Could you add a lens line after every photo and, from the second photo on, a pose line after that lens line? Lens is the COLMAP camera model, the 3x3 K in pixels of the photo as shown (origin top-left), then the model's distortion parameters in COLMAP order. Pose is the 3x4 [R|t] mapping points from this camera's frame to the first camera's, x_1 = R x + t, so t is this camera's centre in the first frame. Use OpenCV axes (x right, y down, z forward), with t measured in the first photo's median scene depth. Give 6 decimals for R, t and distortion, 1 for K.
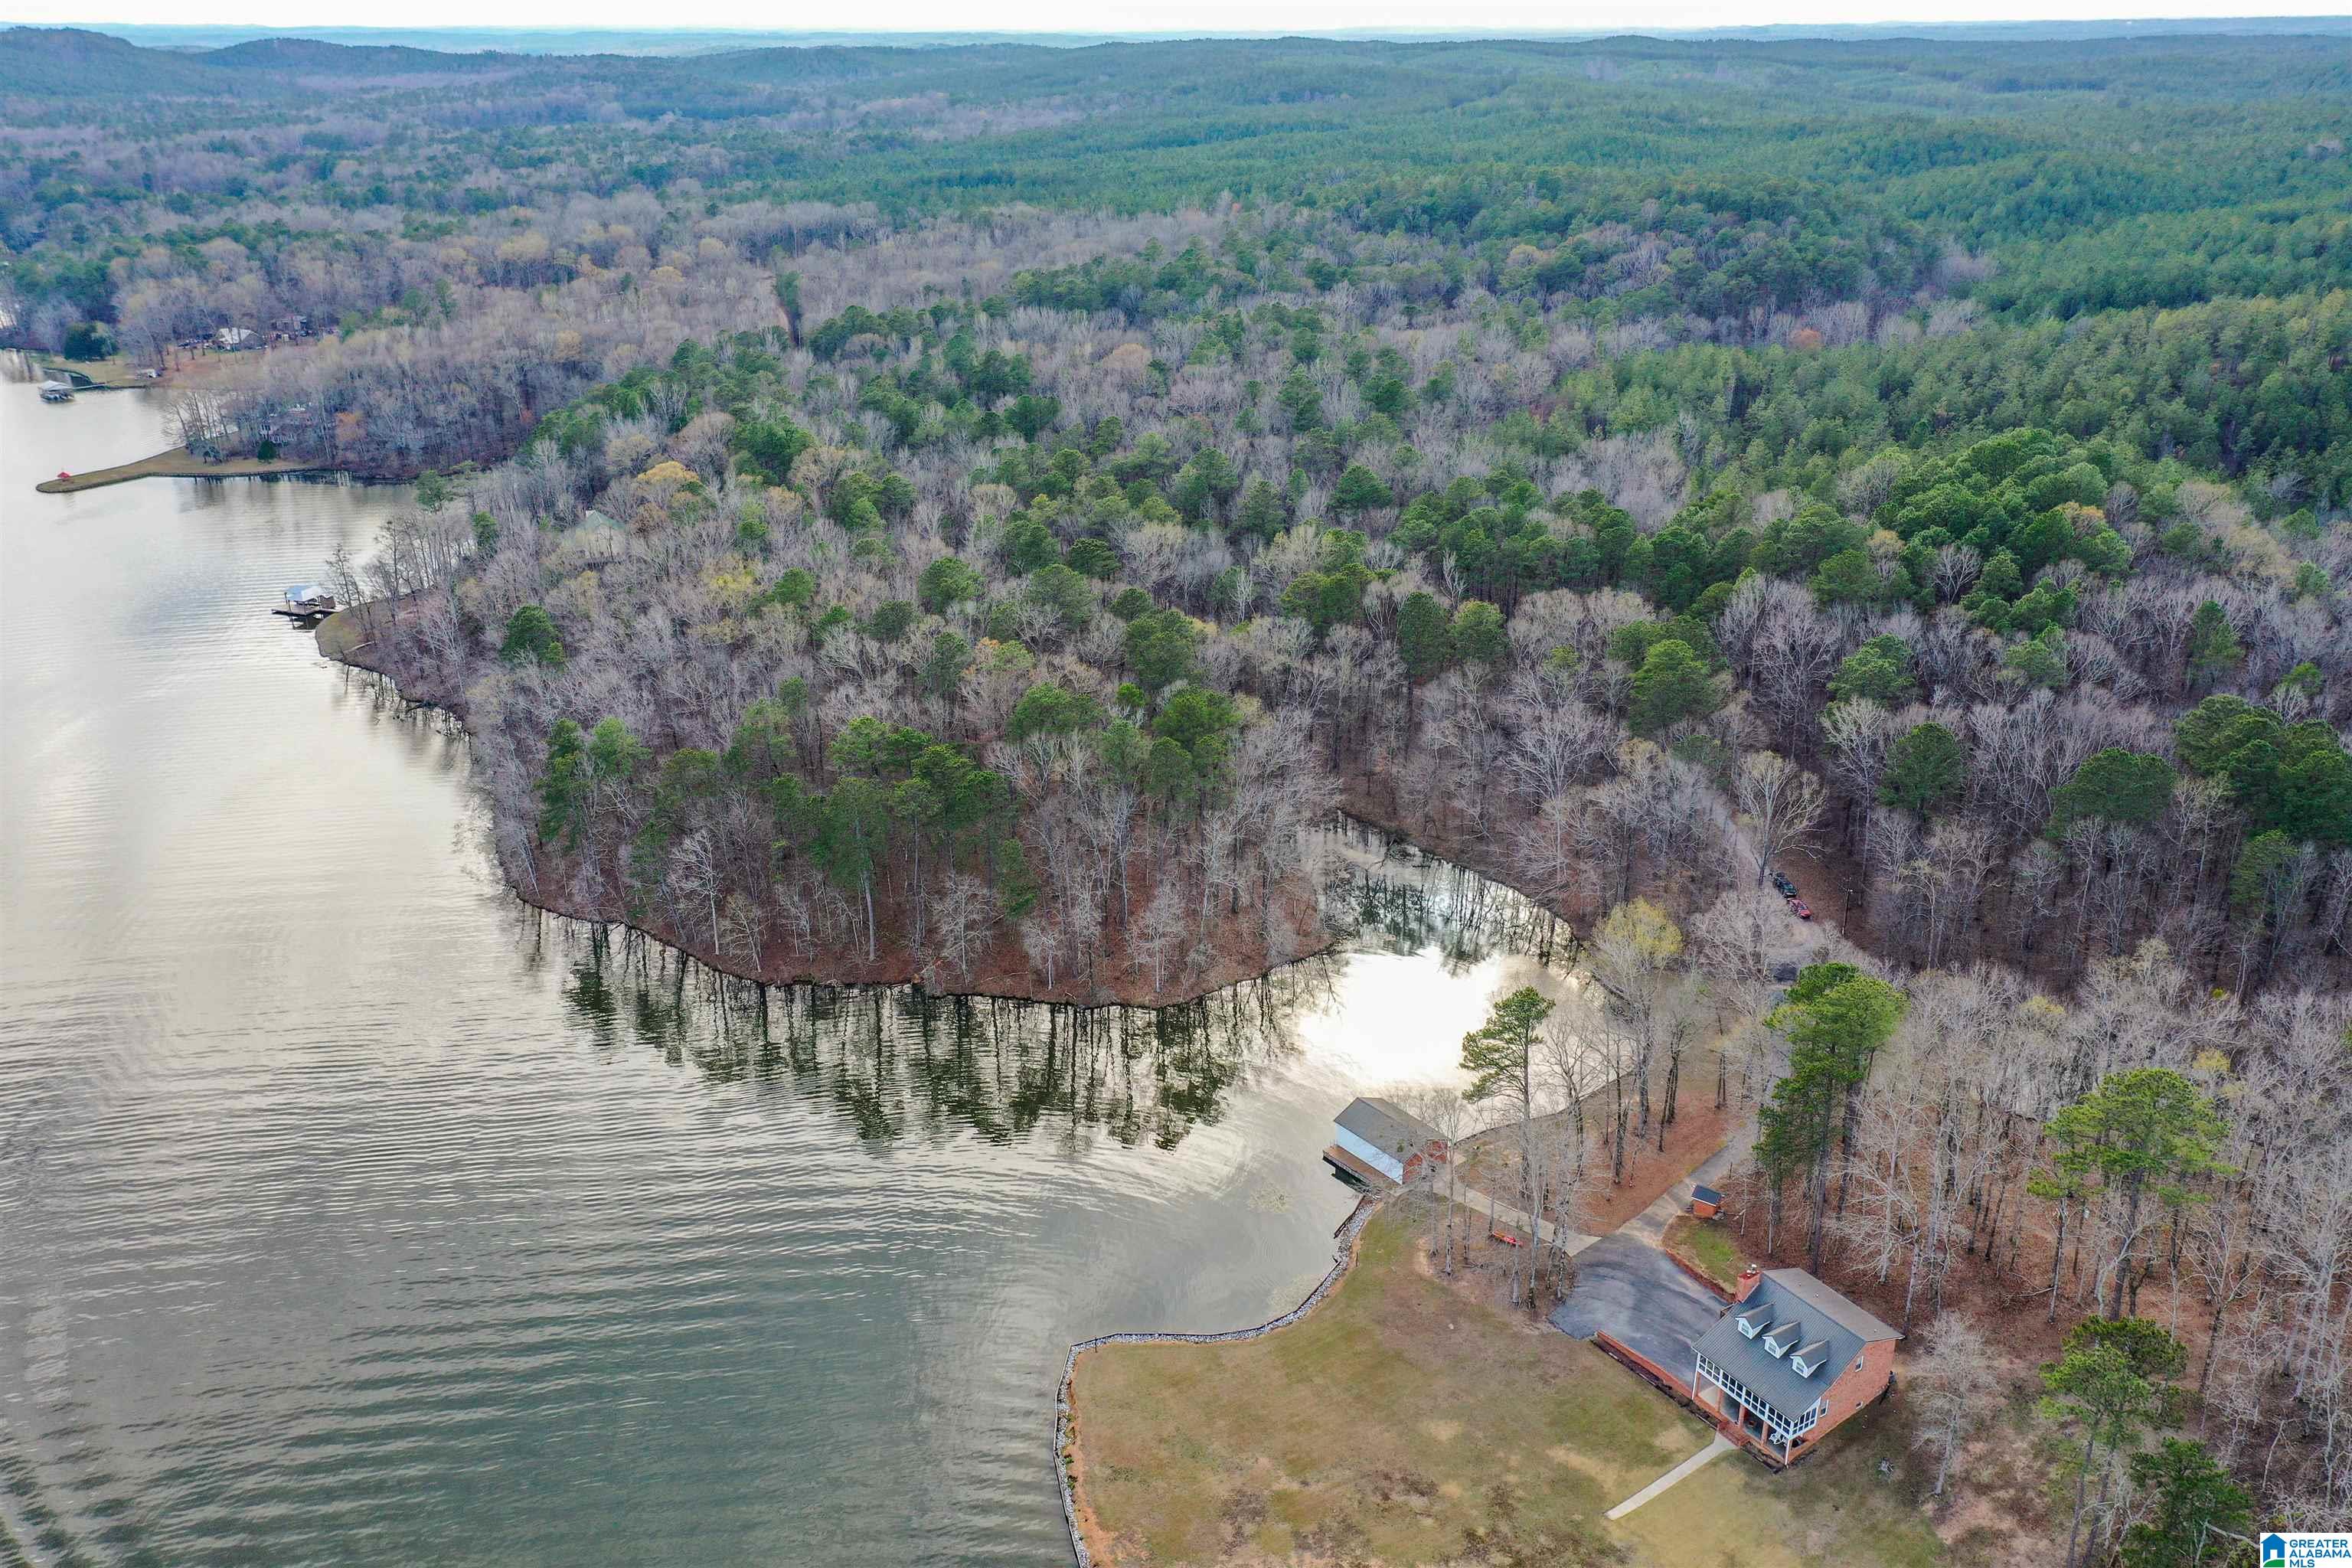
lens RADIAL K [[1855.4, 0, 1173.9], [0, 1855.4, 783.4], [0, 0, 1]] dist [0.016550, -0.002322]
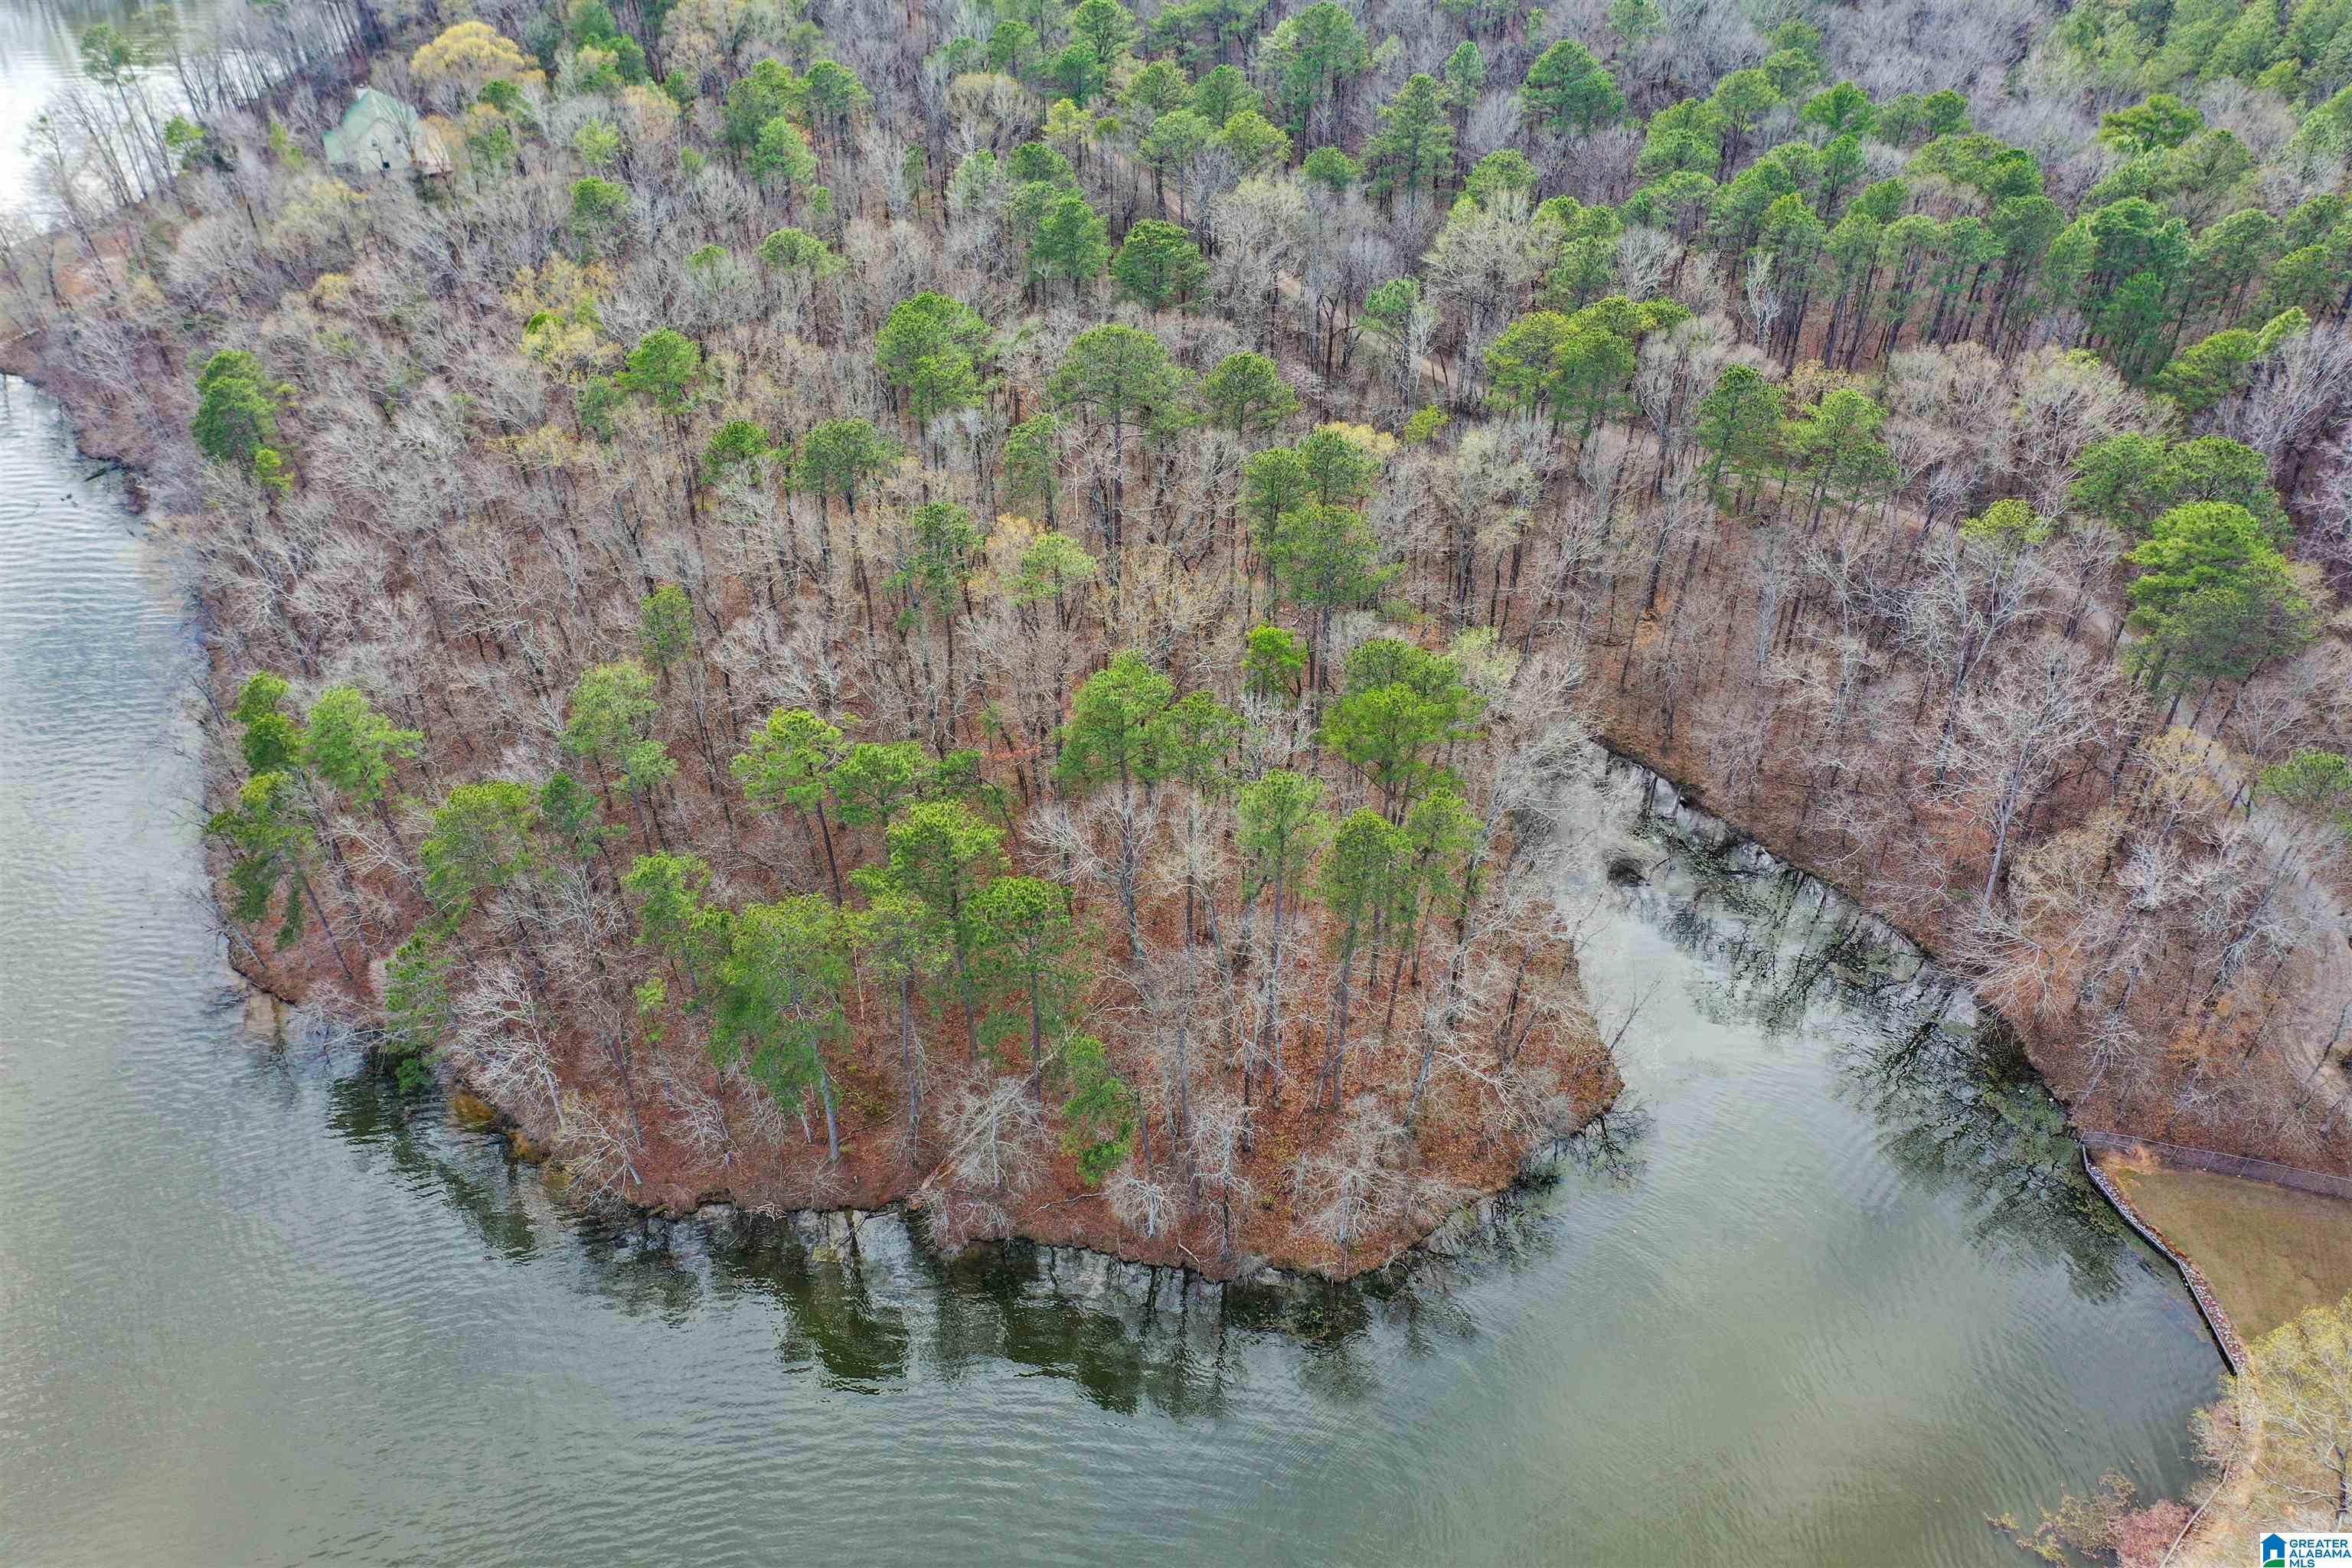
lens RADIAL K [[1855.4, 0, 1180.6], [0, 1855.4, 783.3], [0, 0, 1]] dist [0.016550, -0.002322]
pose [[0.999809, -0.007962, 0.017870, -0.056112], [0.002030, 0.950716, 0.310057, -0.162520], [-0.019458, -0.309961, 0.950550, 0.412913]]
